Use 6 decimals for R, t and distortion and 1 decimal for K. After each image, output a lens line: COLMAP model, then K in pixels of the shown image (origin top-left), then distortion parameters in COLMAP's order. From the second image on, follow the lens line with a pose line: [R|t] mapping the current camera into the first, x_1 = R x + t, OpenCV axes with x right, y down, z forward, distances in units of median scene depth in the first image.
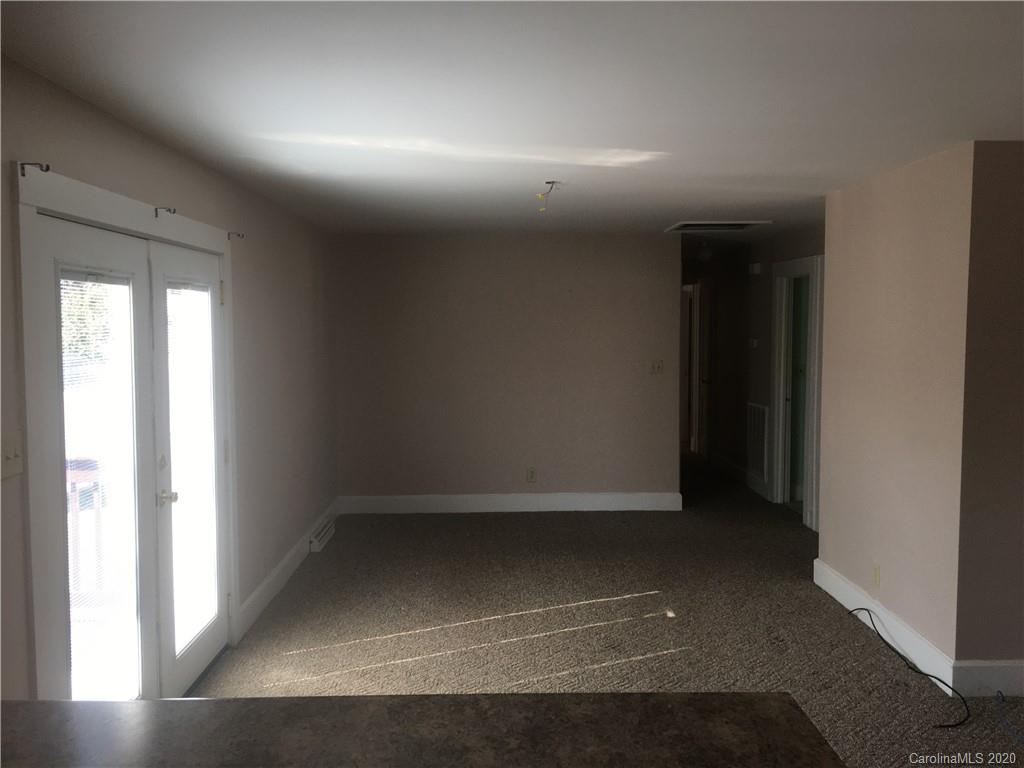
lens RADIAL K [[870.3, 0, 515.8], [0, 870.3, 382.7], [0, 0, 1]] dist [0.097989, -0.137732]
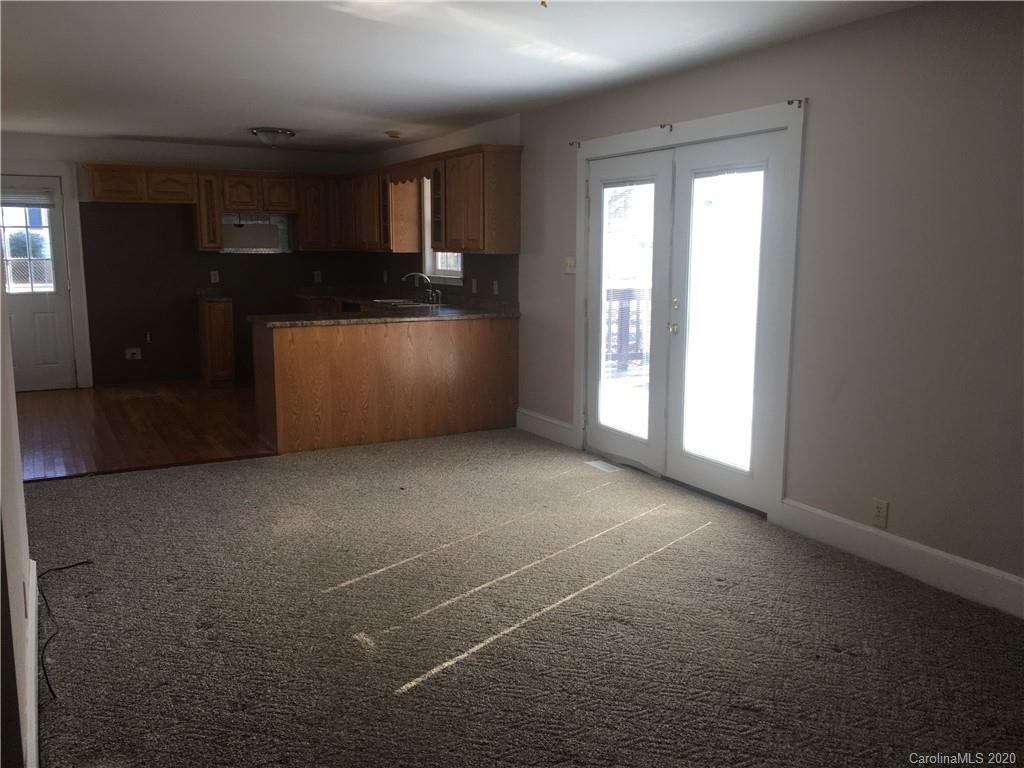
lens RADIAL K [[870.3, 0, 515.8], [0, 870.3, 382.7], [0, 0, 1]] dist [0.097989, -0.137732]
pose [[-0.890985, 0.072091, -0.448273, 0.444132], [-0.029766, 0.975916, 0.216108, -0.078715], [0.453056, 0.205892, -0.867381, 1.979883]]
